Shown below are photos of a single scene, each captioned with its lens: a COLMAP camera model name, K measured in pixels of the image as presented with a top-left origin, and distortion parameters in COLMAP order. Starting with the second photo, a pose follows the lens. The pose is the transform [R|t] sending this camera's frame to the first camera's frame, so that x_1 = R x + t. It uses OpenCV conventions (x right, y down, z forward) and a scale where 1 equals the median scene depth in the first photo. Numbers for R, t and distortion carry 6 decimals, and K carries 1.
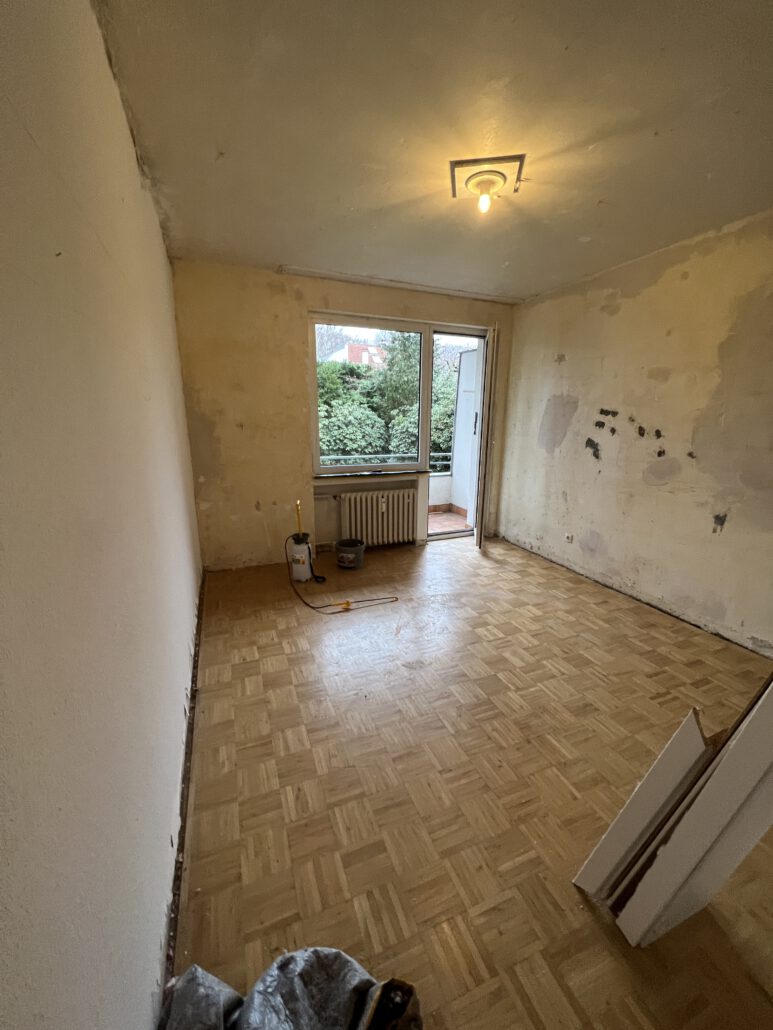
lens RADIAL K [[408.3, 0, 389.0], [0, 408.3, 510.0], [0, 0, 1]] dist [-0.001962, -0.000076]
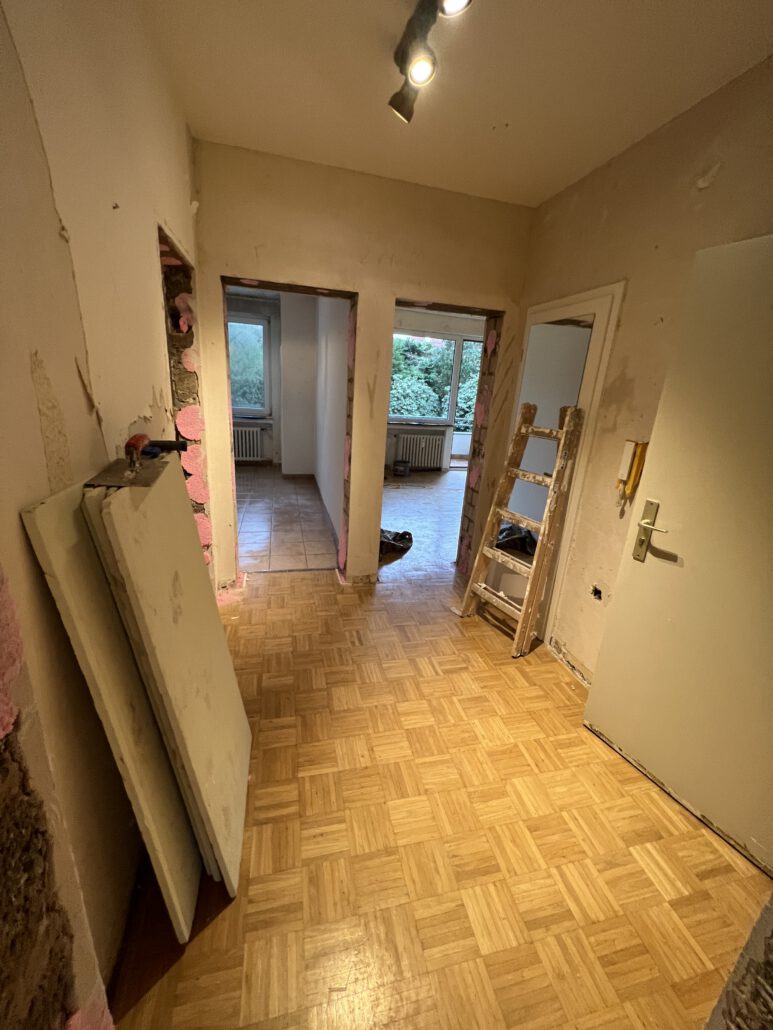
lens RADIAL K [[408.3, 0, 390.0], [0, 408.3, 514.7], [0, 0, 1]] dist [-0.001962, -0.000076]
pose [[0.989097, 0.095189, -0.112367, 0.075279], [-0.087201, 0.993439, 0.073996, 0.188159], [0.118674, -0.063390, 0.990908, -0.787042]]
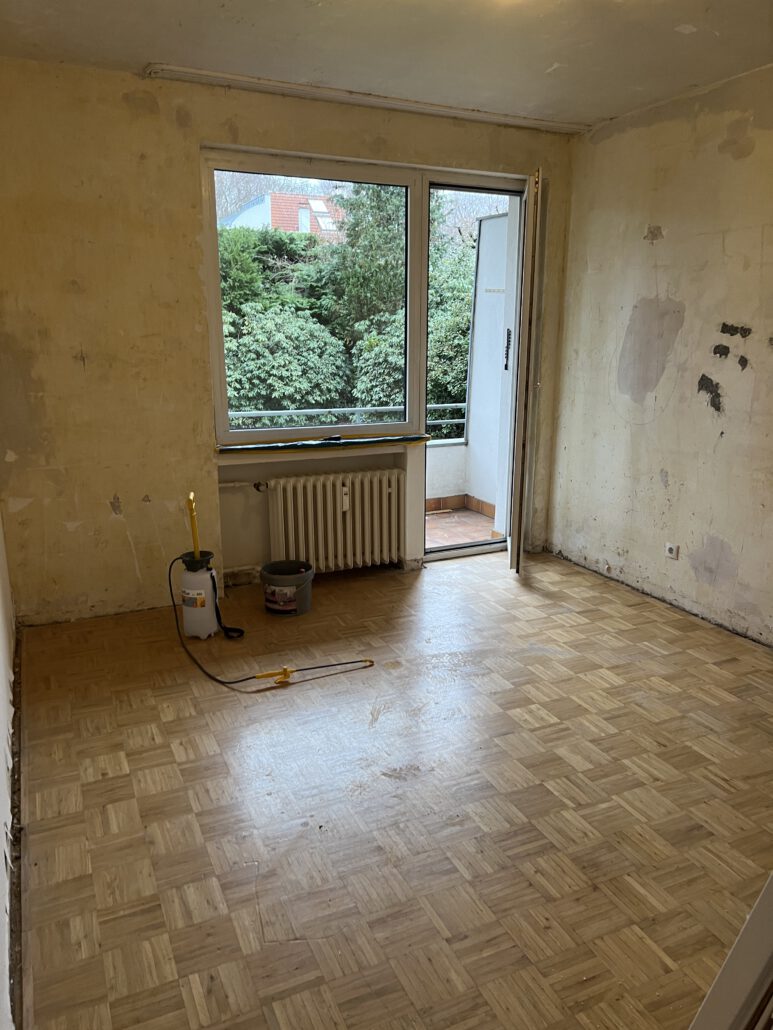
lens RADIAL K [[768.5, 0, 390.3], [0, 768.5, 524.0], [0, 0, 1]] dist [0.047902, -0.044520]
pose [[0.998798, -0.018240, 0.045504, -0.000209], [0.017380, 0.999664, 0.019217, 0.003464], [-0.045840, -0.018403, 0.998779, -0.059769]]
